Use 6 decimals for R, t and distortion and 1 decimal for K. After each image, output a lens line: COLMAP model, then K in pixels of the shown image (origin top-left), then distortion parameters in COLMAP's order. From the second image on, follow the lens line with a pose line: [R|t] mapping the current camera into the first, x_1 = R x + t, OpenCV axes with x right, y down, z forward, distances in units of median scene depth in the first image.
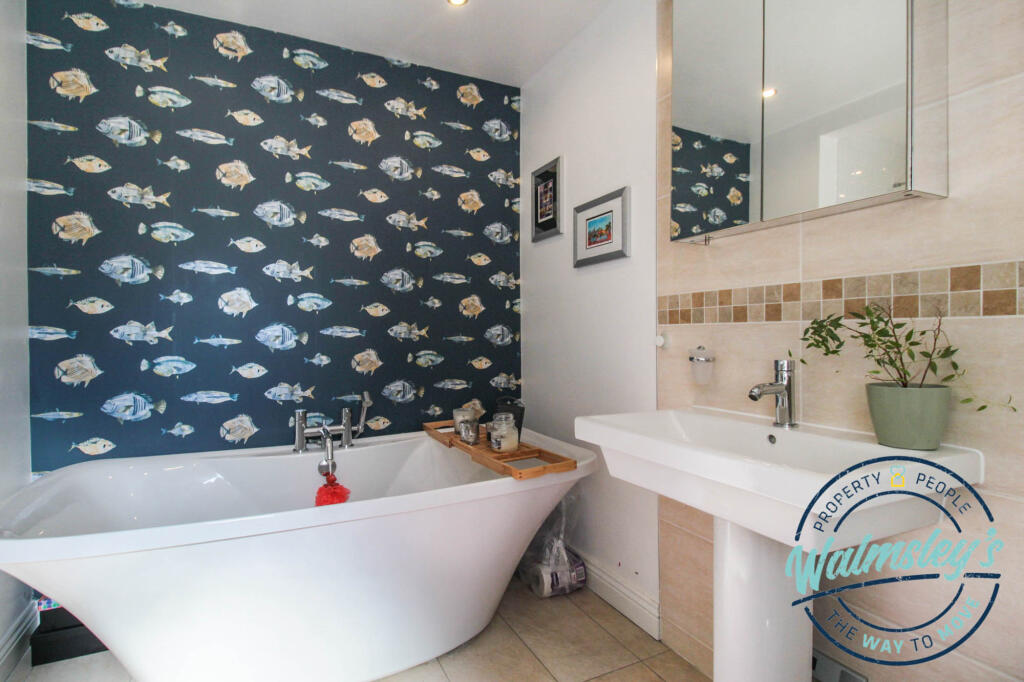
lens RADIAL K [[495.3, 0, 508.7], [0, 495.3, 339.3], [0, 0, 1]] dist [0.002168, -0.000121]
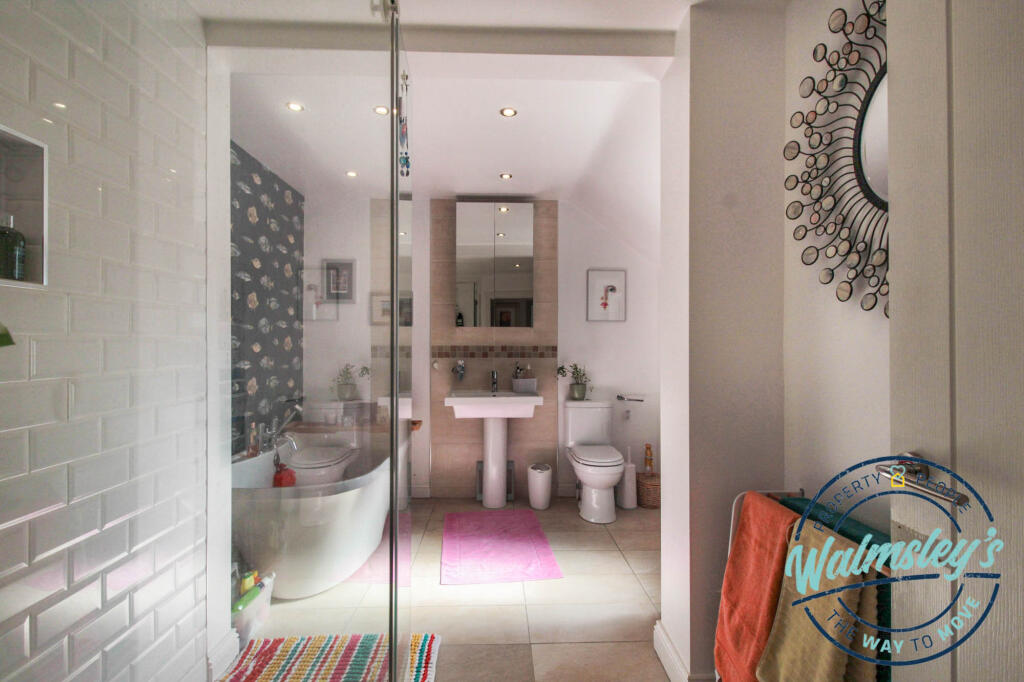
lens RADIAL K [[495.3, 0, 512.3], [0, 495.3, 345.2], [0, 0, 1]] dist [0.002168, -0.000121]
pose [[0.389372, 0.006916, 0.921055, -1.686950], [0.005115, 0.999940, -0.009670, -0.066172], [-0.921066, 0.008476, 0.389313, -0.233815]]
